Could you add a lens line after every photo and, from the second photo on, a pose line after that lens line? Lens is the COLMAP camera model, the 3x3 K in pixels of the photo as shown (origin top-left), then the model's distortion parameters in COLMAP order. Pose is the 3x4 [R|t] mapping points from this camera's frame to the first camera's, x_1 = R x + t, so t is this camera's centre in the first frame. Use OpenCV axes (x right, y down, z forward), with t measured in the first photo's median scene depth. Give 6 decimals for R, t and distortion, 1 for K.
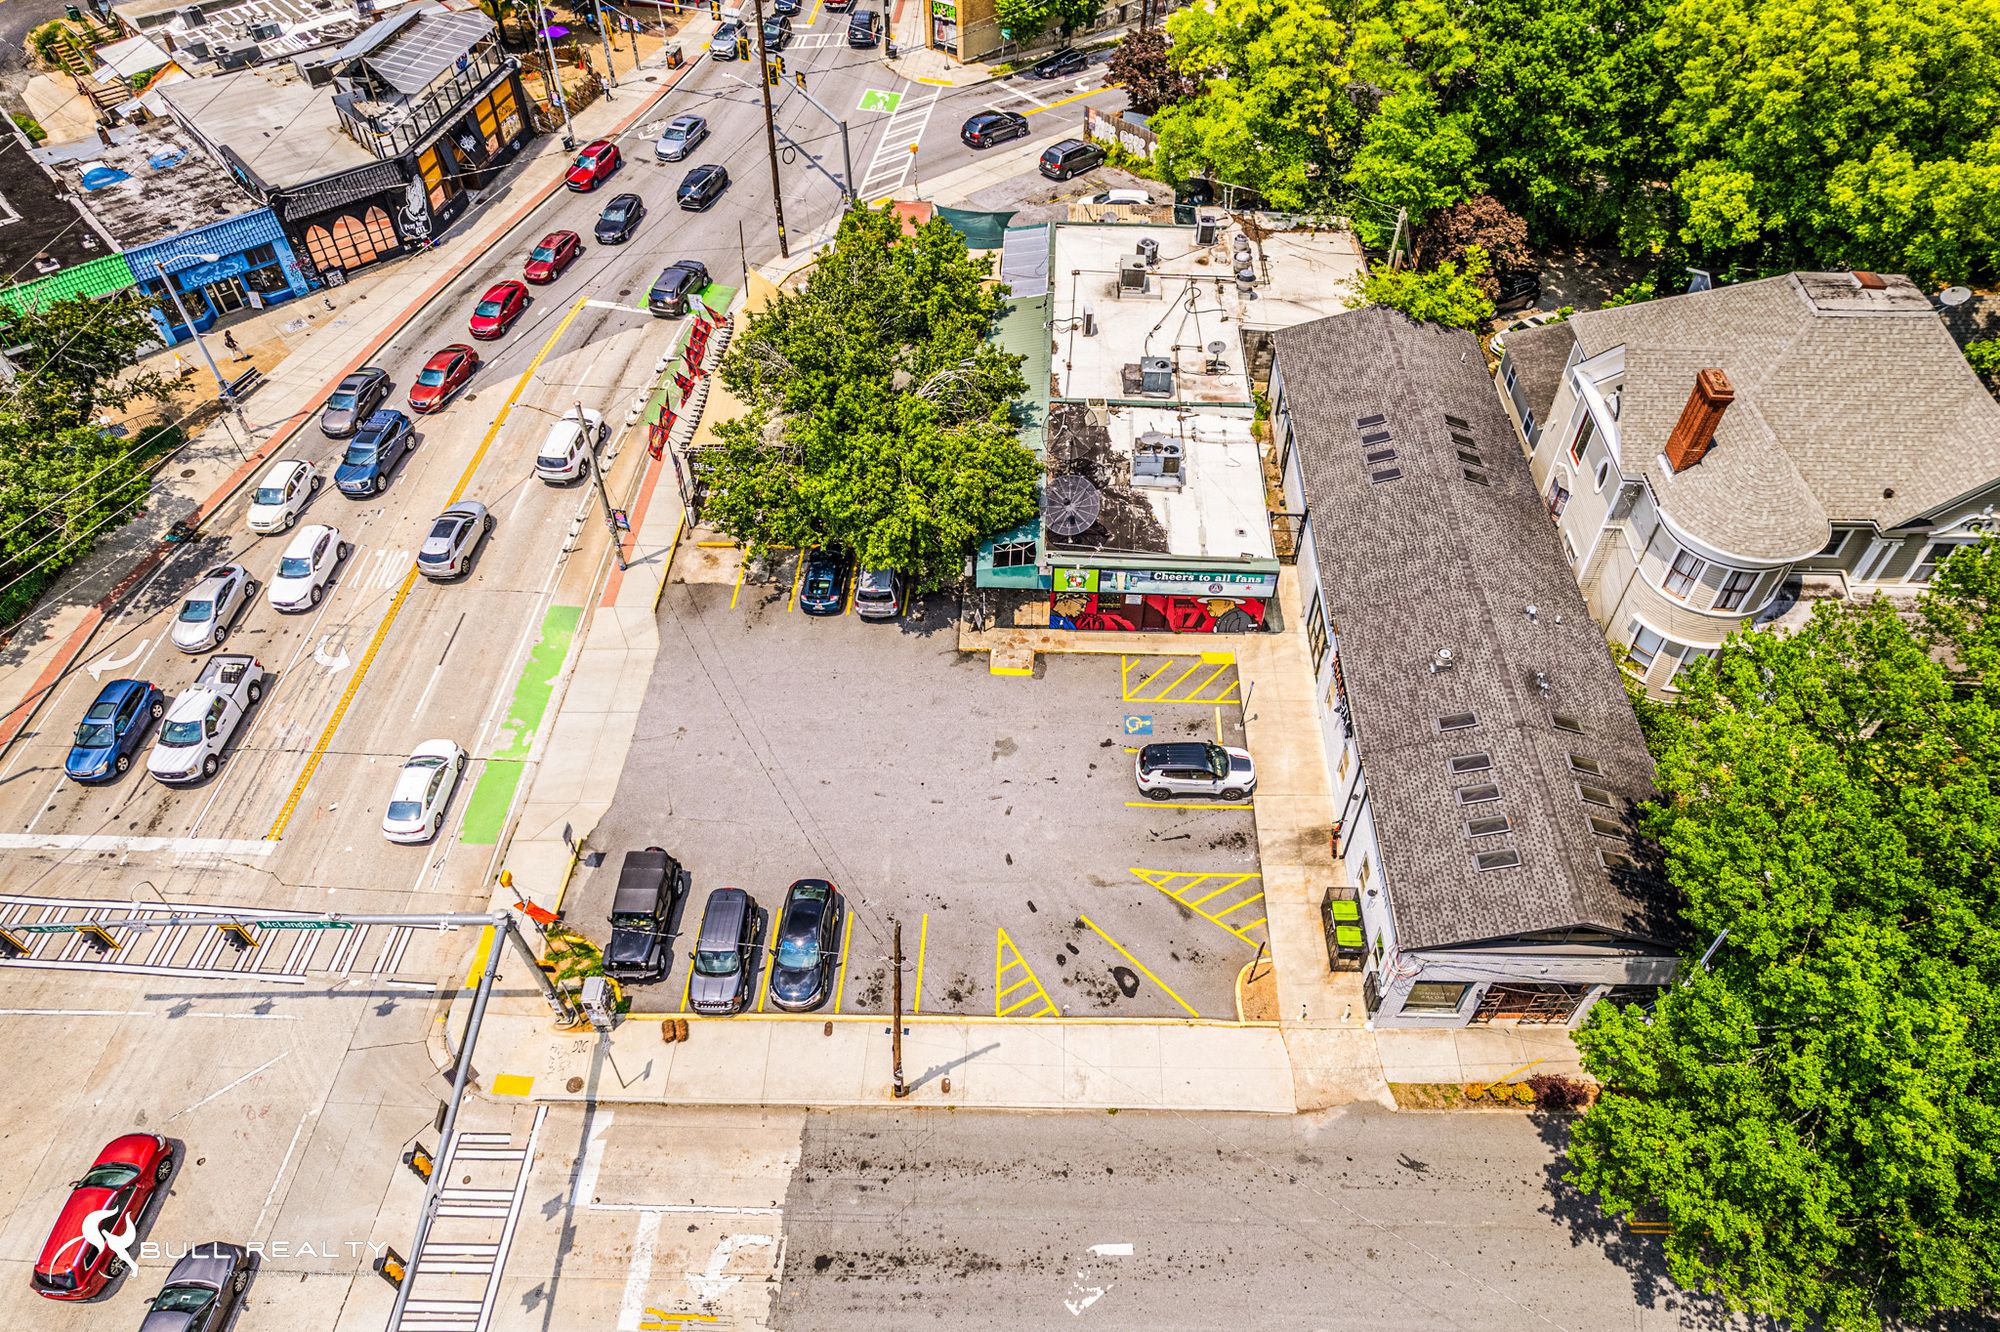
lens RADIAL K [[1269.2, 0, 1003.5], [0, 1269.2, 664.5], [0, 0, 1]] dist [-0.007654, 0.002073]
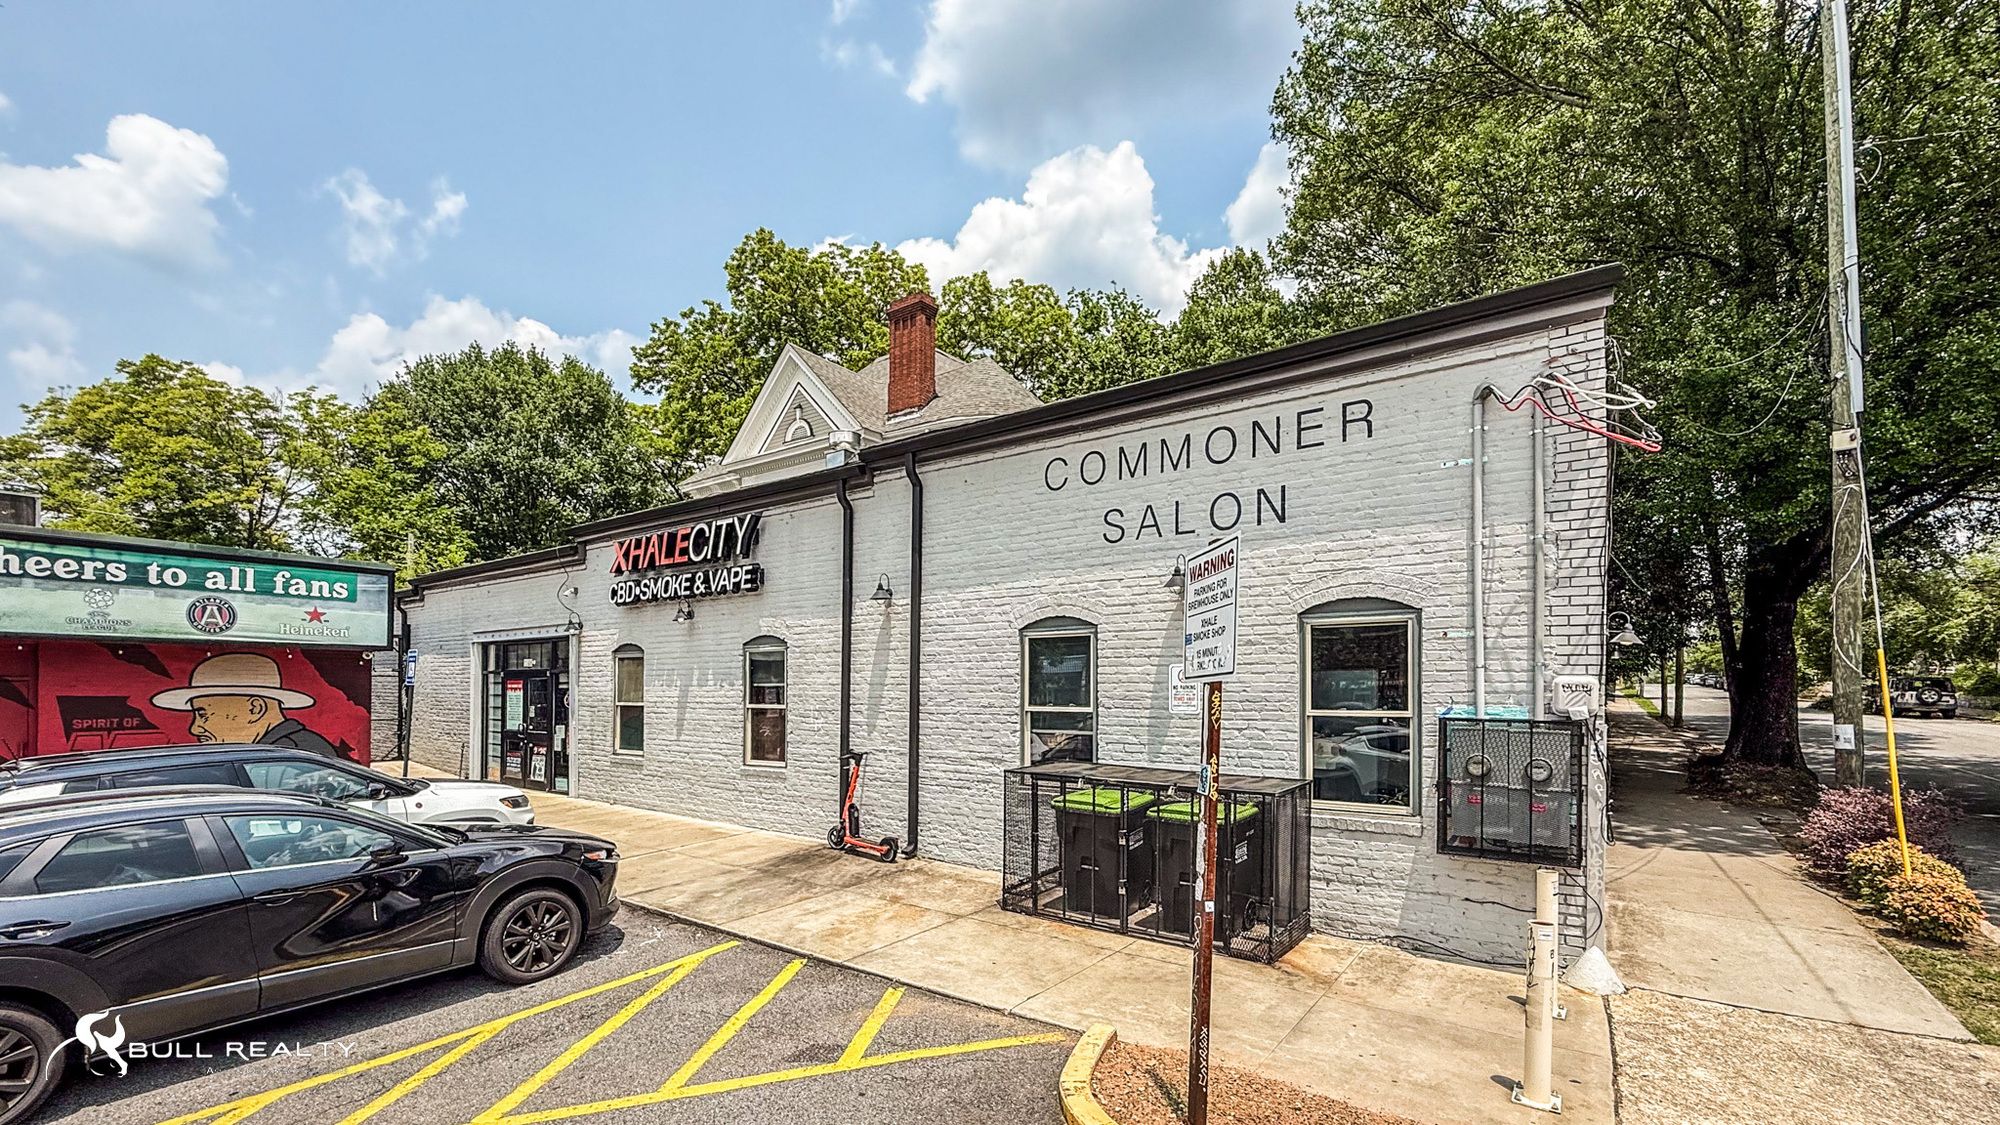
lens RADIAL K [[838.2, 0, 989.5], [0, 838.2, 688.1], [0, 0, 1]] dist [0.000062, 0.000938]
pose [[0.563221, 0.005765, 0.826286, 0.096752], [0.599769, 0.684991, -0.413599, 0.218982], [-0.568383, 0.728529, 0.382343, 0.851543]]
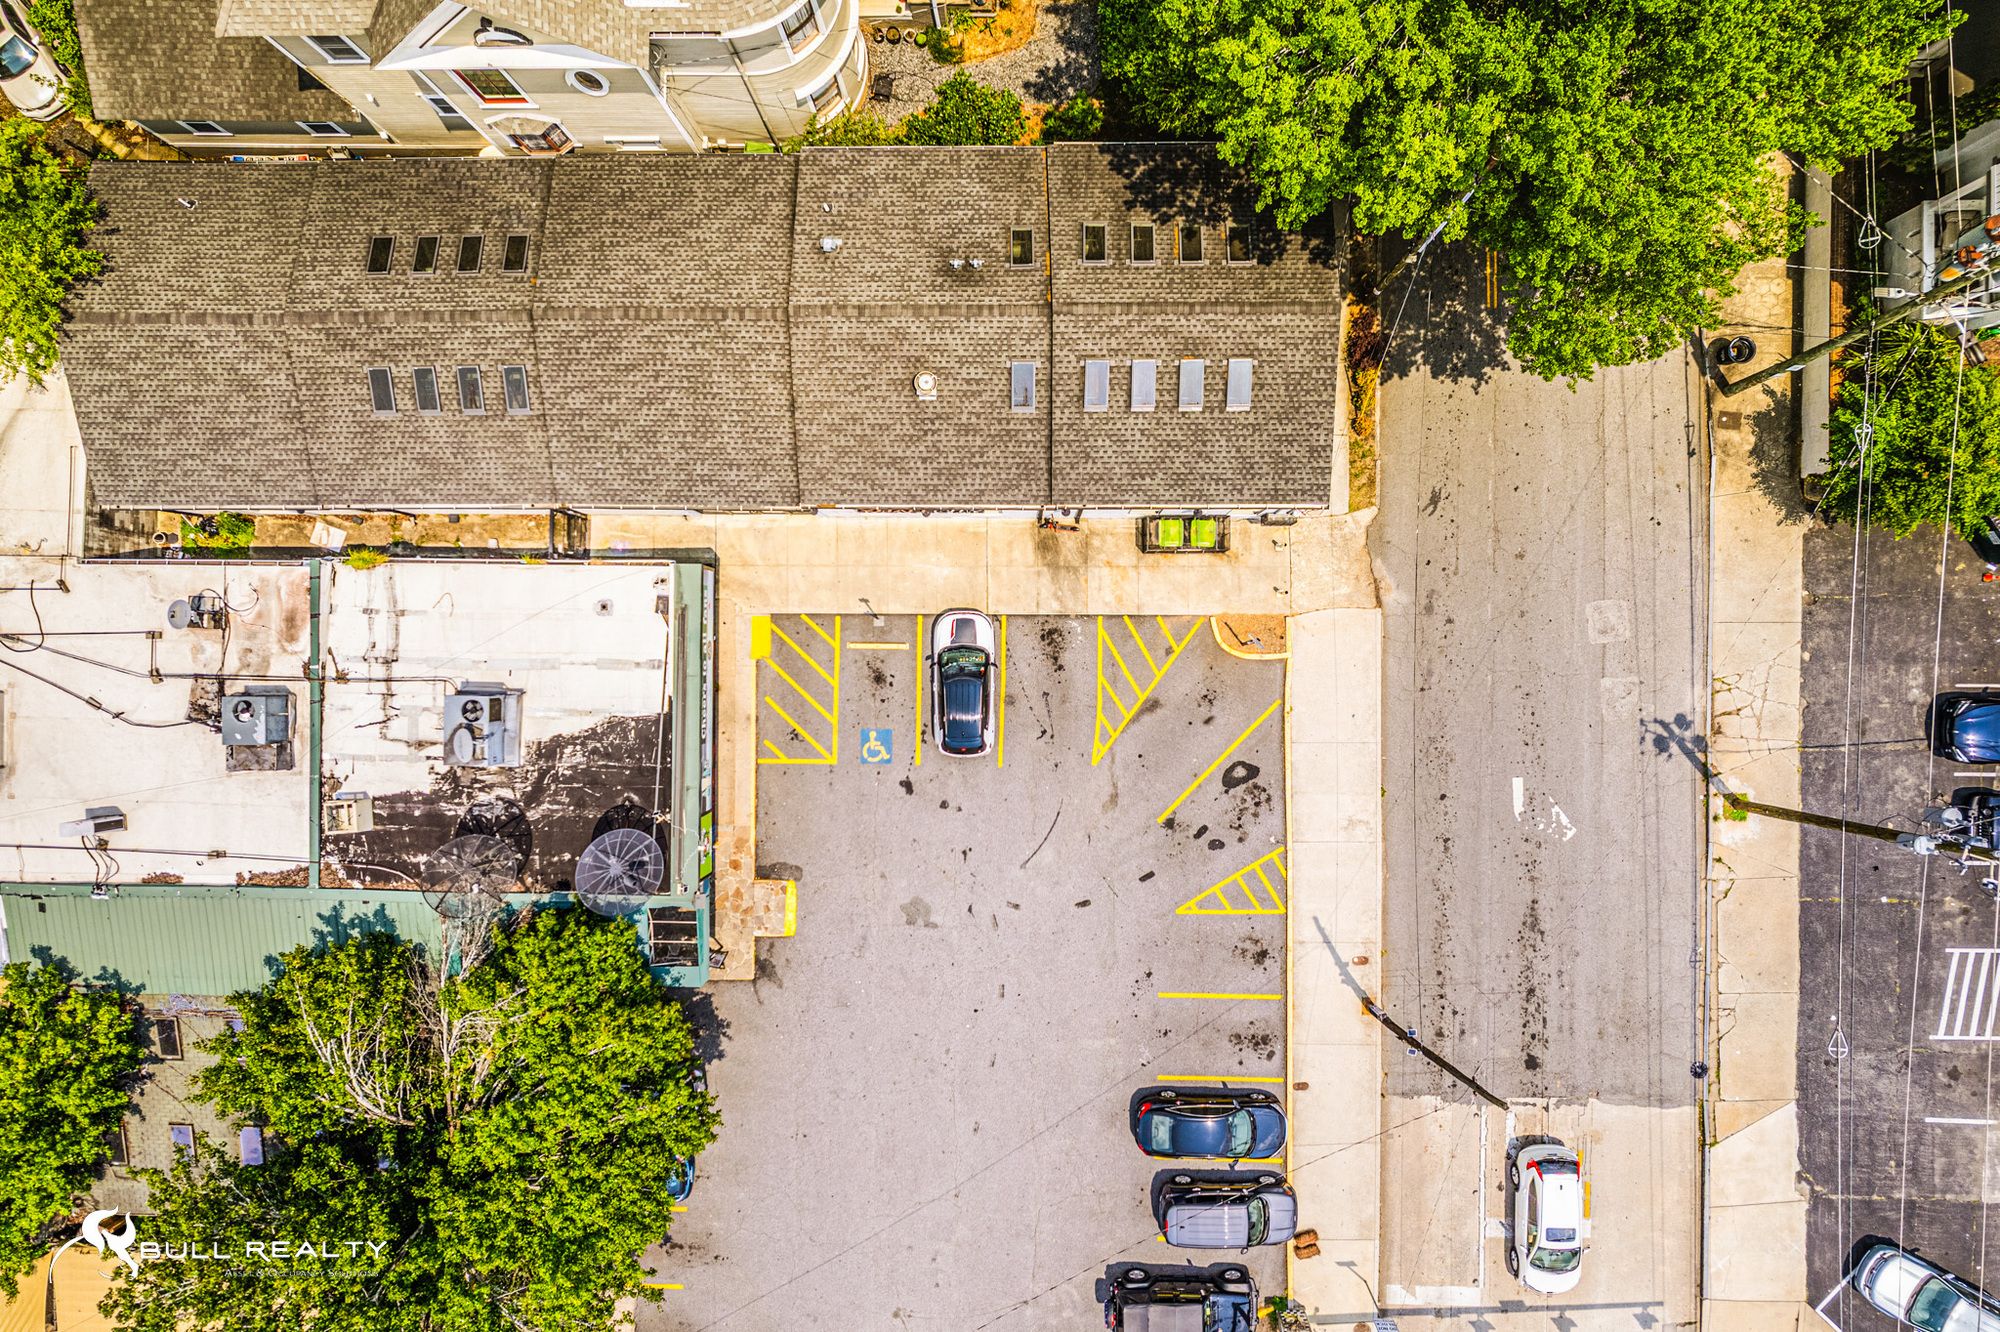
lens RADIAL K [[1267.6, 0, 1000.0], [0, 1267.6, 666.0], [0, 0, 1]] dist [-0.015430, 0.002876]
pose [[-0.033116, -0.999422, -0.007695, 0.171741], [0.749104, -0.029917, 0.661776, -0.447027], [-0.661624, 0.016151, 0.749662, 0.381449]]
